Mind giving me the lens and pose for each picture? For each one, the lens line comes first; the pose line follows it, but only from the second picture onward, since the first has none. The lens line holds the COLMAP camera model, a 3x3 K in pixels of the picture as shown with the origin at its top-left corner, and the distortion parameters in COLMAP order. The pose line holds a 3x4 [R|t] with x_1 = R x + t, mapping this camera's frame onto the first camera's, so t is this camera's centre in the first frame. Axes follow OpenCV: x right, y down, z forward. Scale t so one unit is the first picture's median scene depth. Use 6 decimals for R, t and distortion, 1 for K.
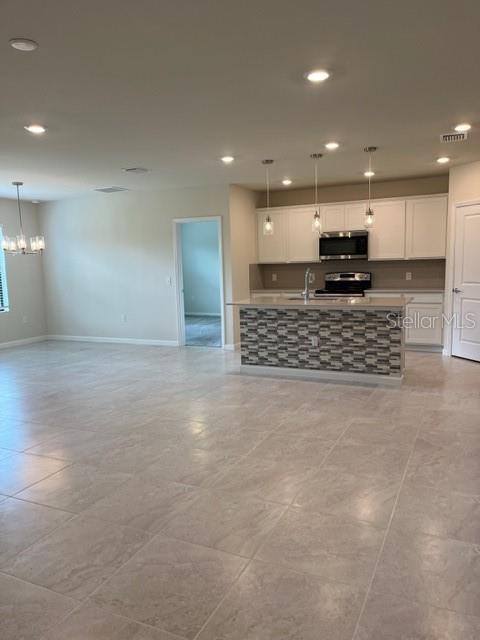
lens RADIAL K [[486.2, 0, 243.4], [0, 486.2, 324.8], [0, 0, 1]] dist [0.069041, -0.072686]
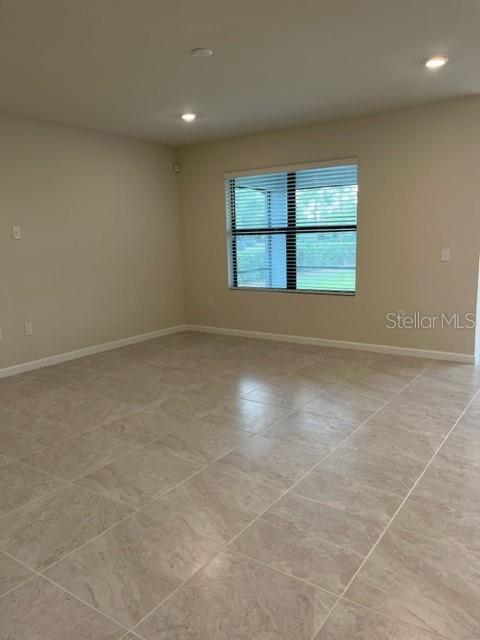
lens RADIAL K [[486.2, 0, 244.3], [0, 486.2, 319.4], [0, 0, 1]] dist [0.069041, -0.072686]
pose [[-0.166726, 0.195404, -0.966447, 0.485183], [-0.098335, 0.971984, 0.213488, -0.094582], [0.981087, 0.130629, -0.142840, 0.730671]]
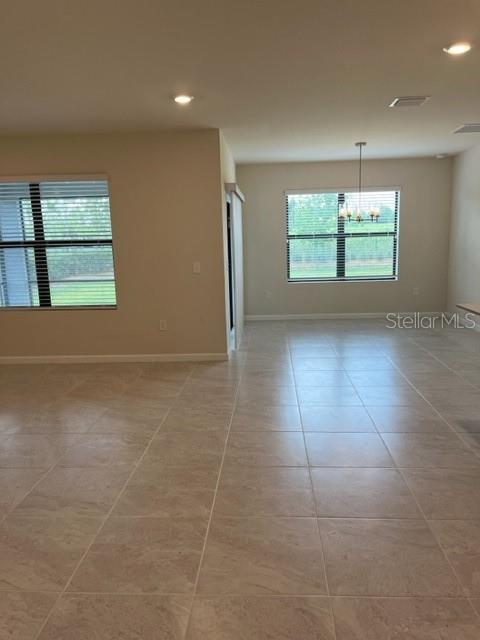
lens RADIAL K [[486.2, 0, 243.2], [0, 486.2, 316.7], [0, 0, 1]] dist [0.069041, -0.072686]
pose [[0.369523, 0.166232, -0.914232, 0.500364], [-0.101755, 0.985190, 0.138006, -0.102449], [0.923633, 0.042032, 0.380965, 0.649663]]
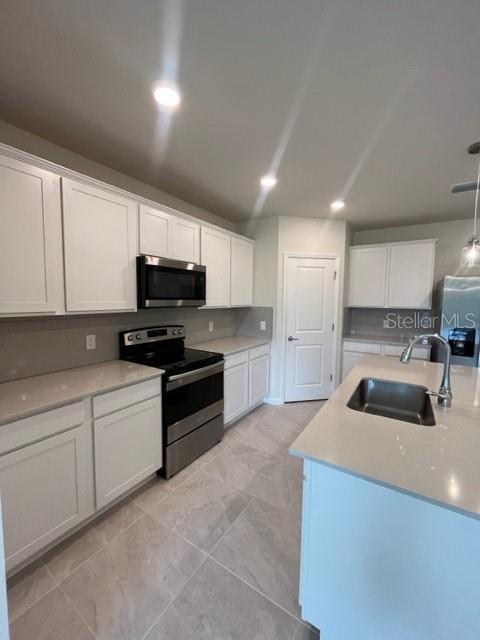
lens RADIAL K [[260.3, 0, 238.6], [0, 260.3, 318.7], [0, 0, 1]] dist [0.002153, 0.000106]
pose [[0.133447, -0.053556, 0.989608, -0.156714], [0.112623, 0.992890, 0.038546, -0.198180], [-0.984636, 0.106308, 0.138530, 1.417358]]
